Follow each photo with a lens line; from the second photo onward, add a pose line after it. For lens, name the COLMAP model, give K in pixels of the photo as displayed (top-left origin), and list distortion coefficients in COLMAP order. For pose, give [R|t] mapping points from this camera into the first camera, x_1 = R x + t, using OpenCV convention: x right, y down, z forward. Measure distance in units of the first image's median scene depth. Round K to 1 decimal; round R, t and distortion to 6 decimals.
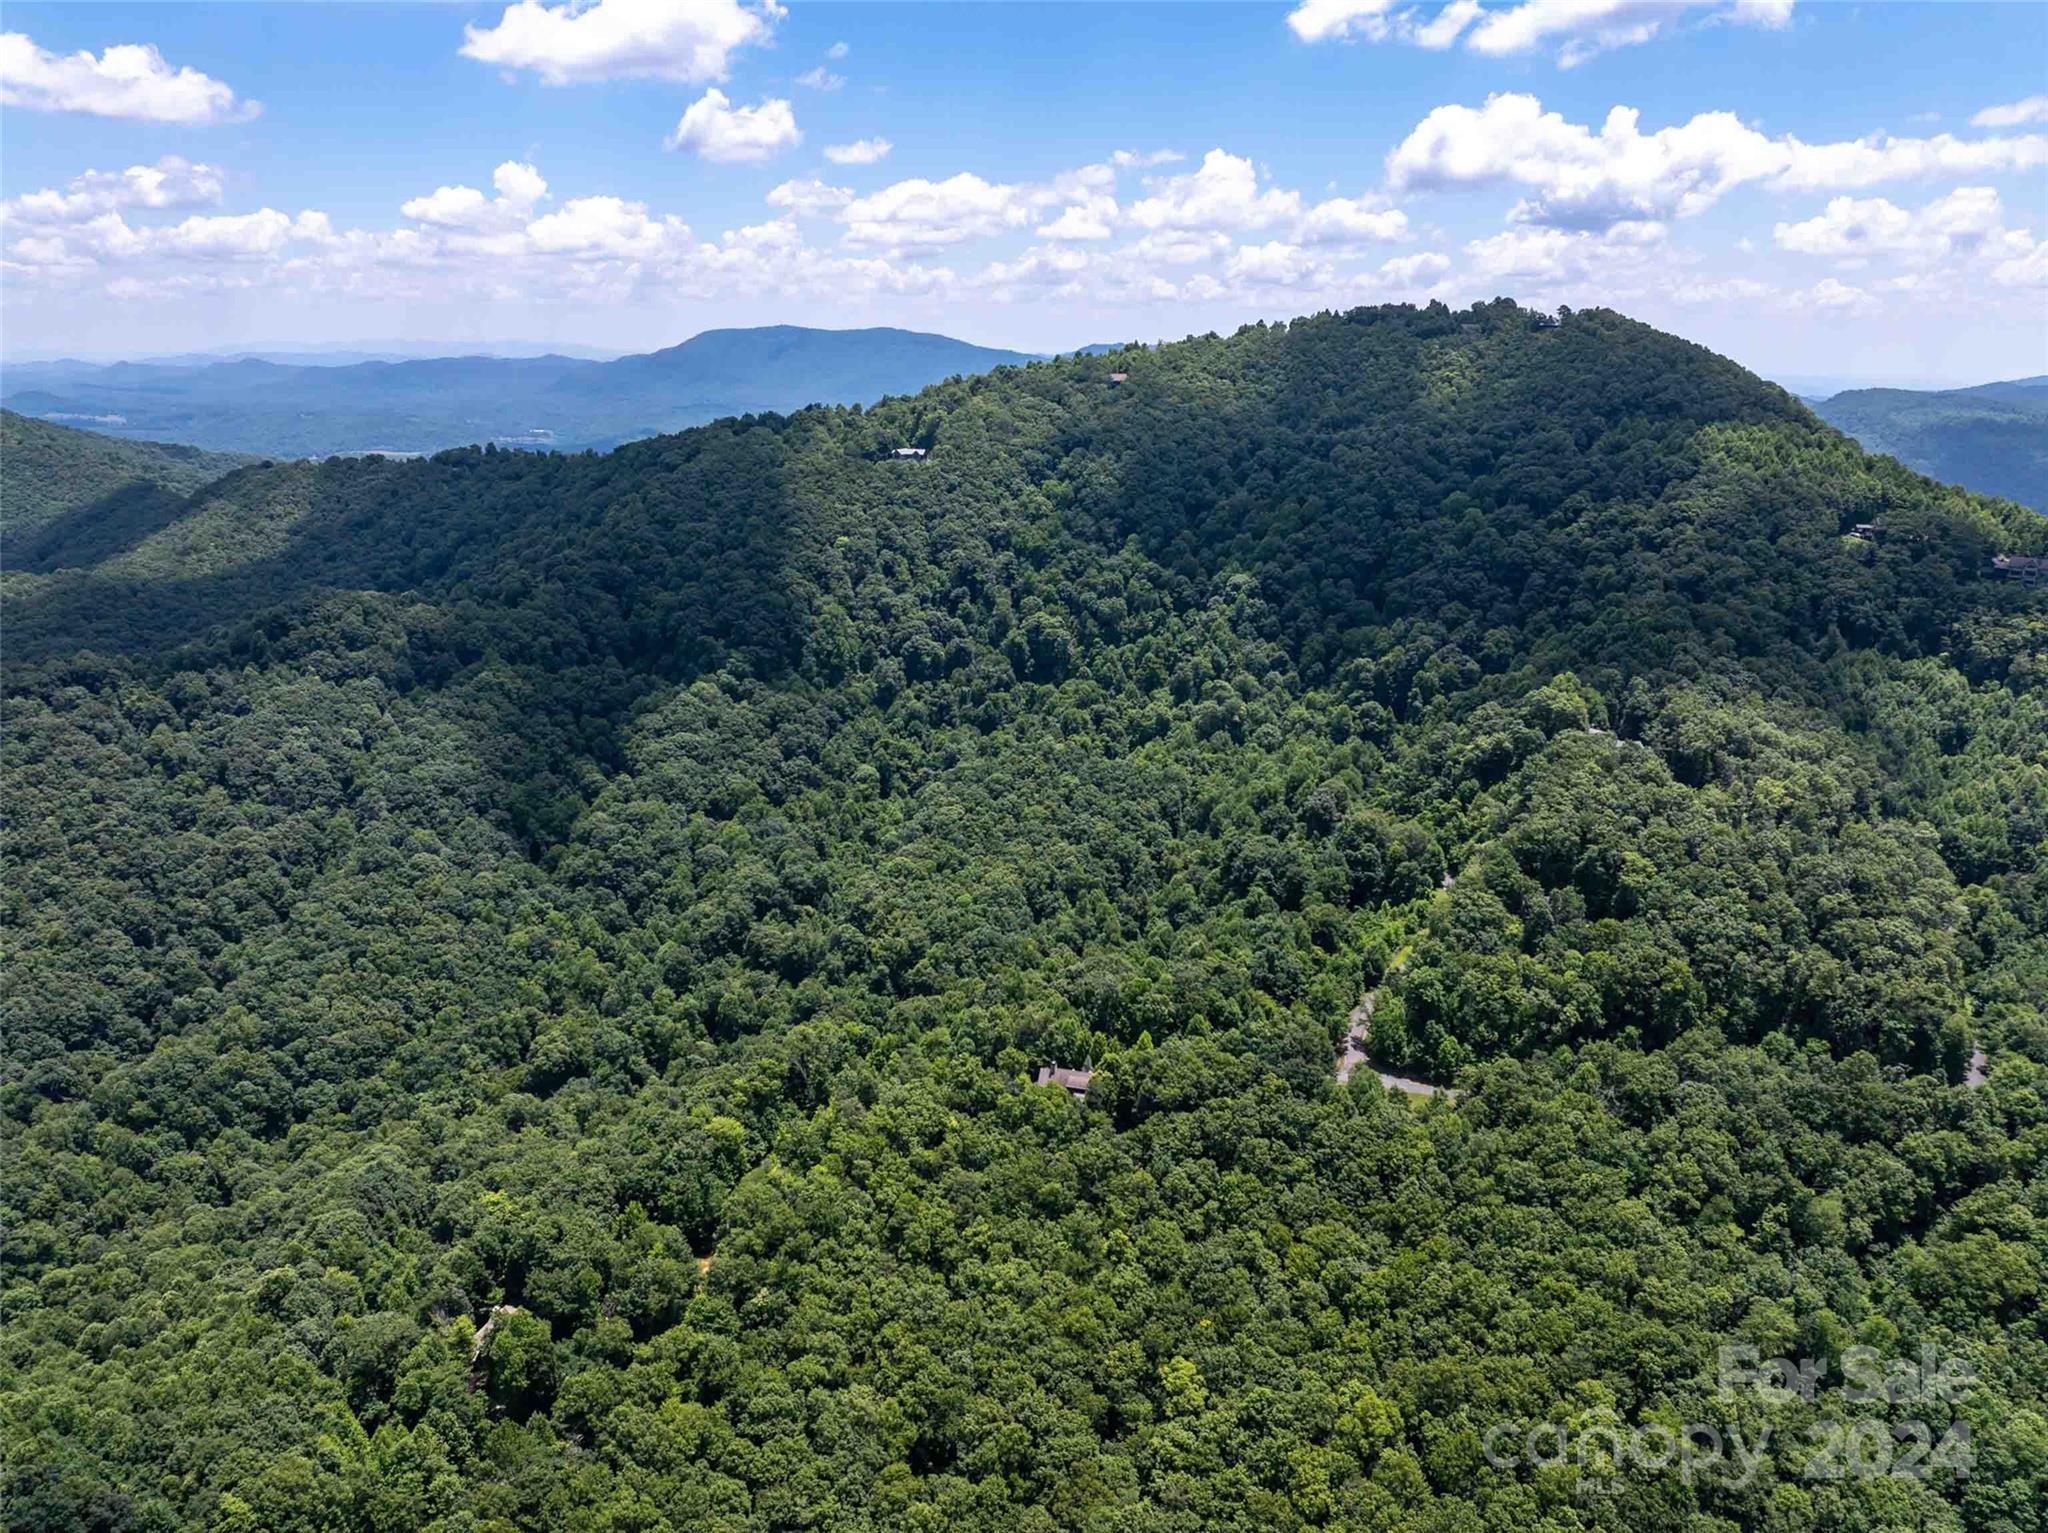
lens RADIAL K [[1443.7, 0, 1023.5], [0, 1443.7, 773.0], [0, 0, 1]] dist [-0.043341, 0.009690]
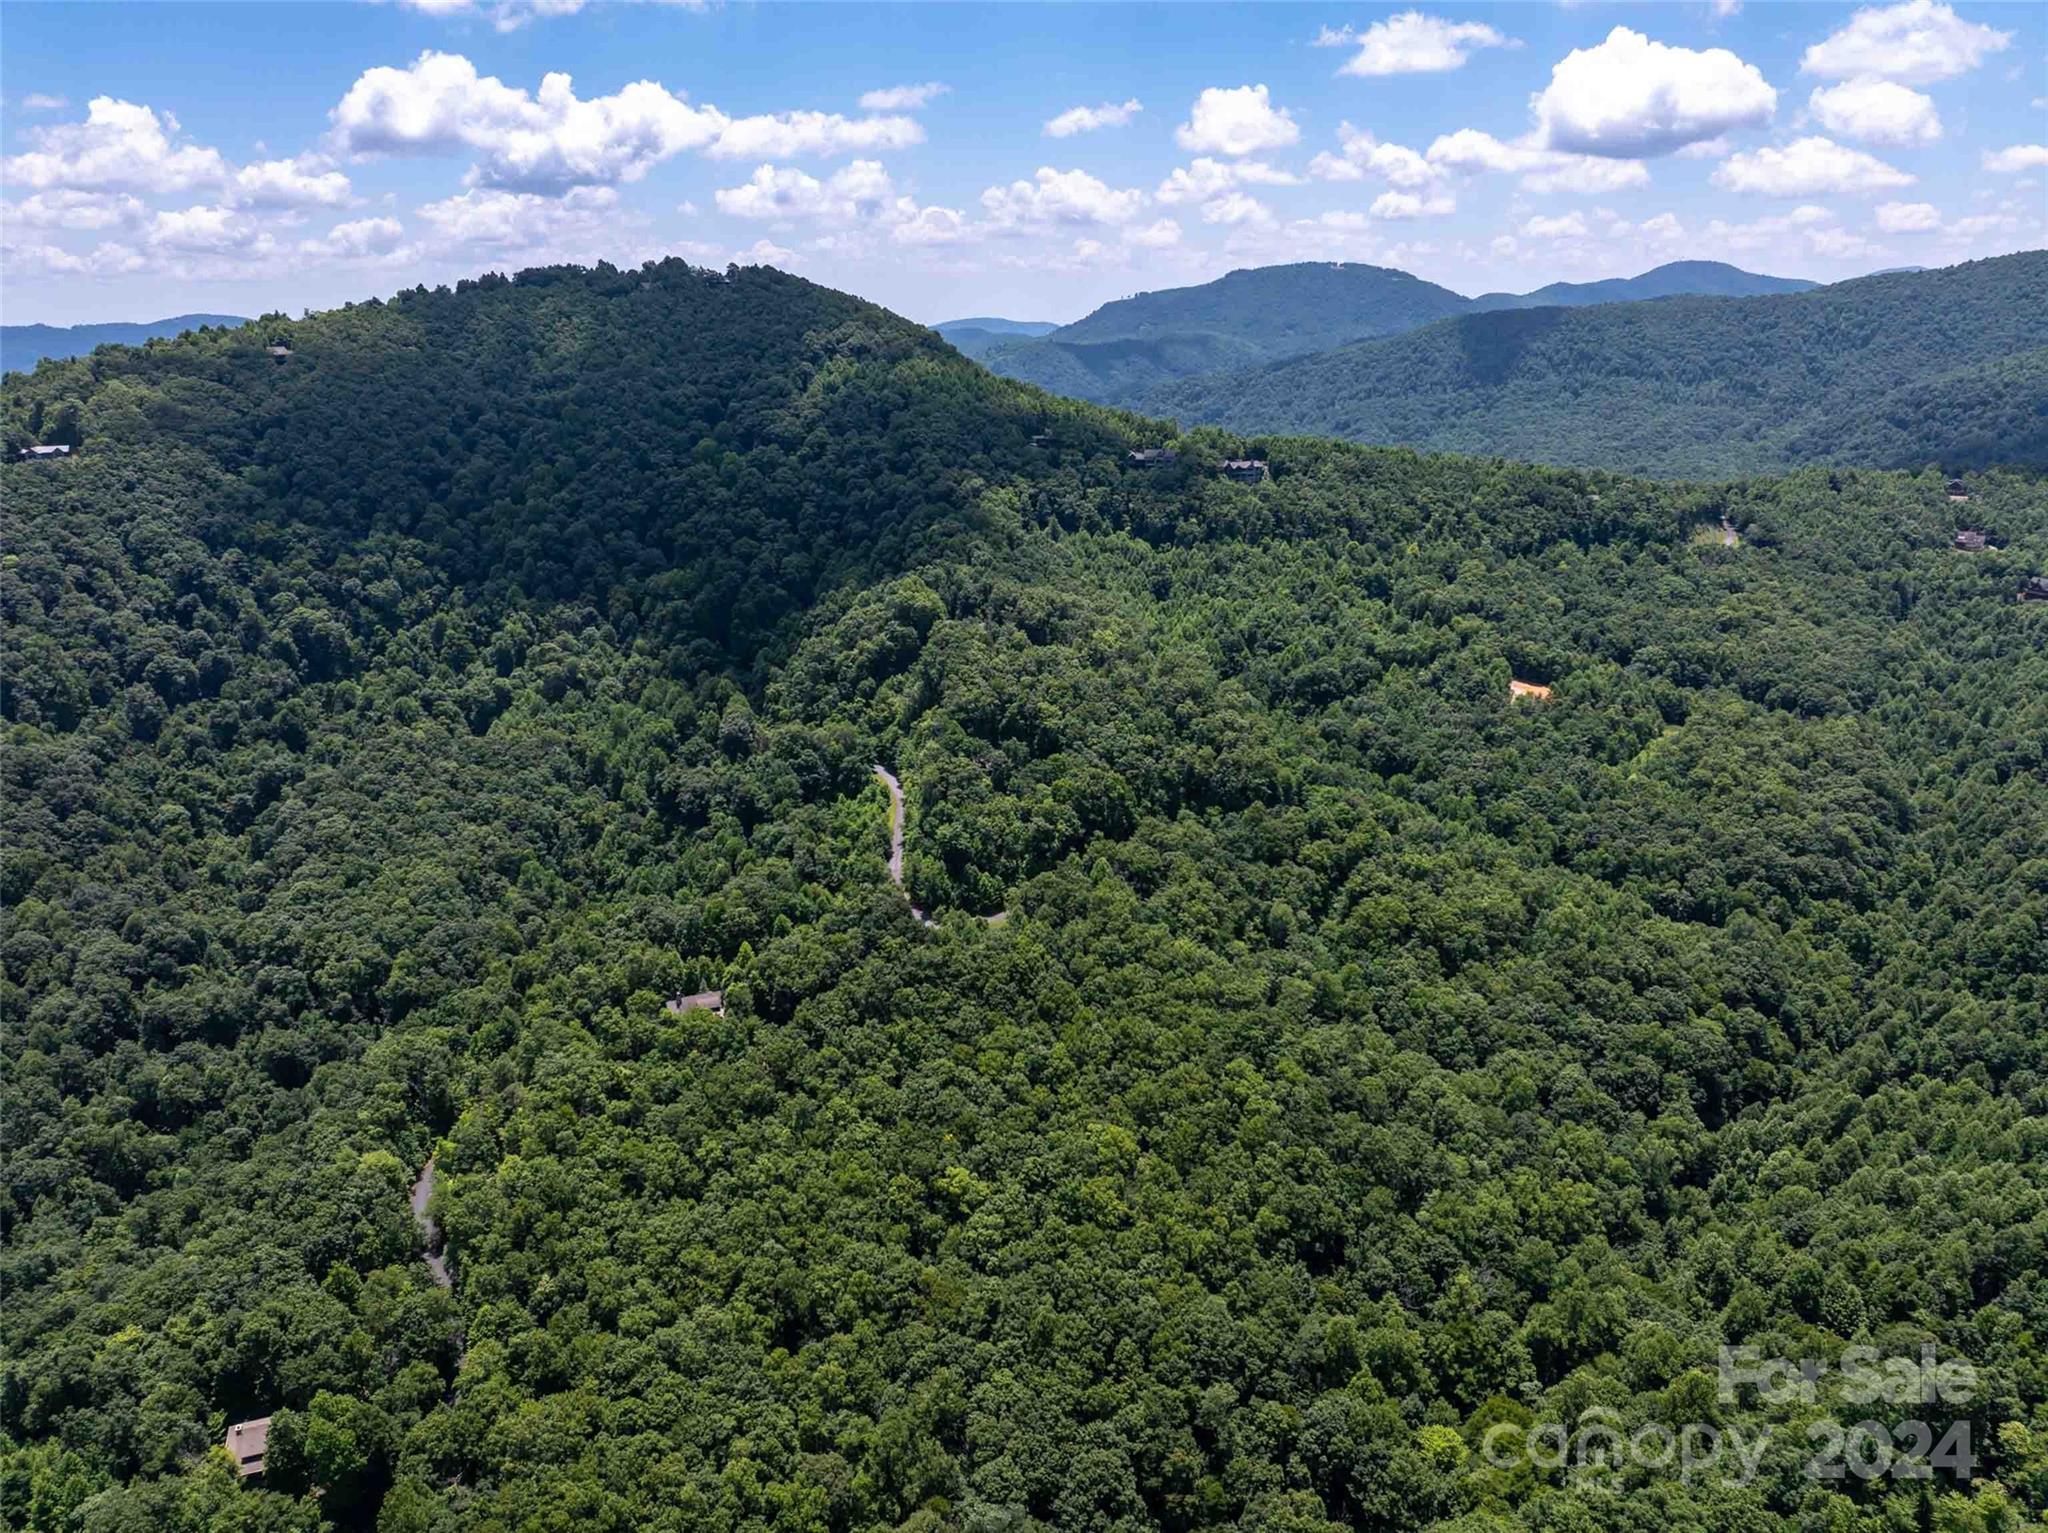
lens RADIAL K [[1443.7, 0, 1040.4], [0, 1443.7, 765.1], [0, 0, 1]] dist [-0.043341, 0.009690]
pose [[0.781557, -0.205315, 0.589079, -0.186308], [0.195122, 0.977364, 0.081769, 0.003497], [-0.592533, 0.051035, 0.803928, 0.001590]]
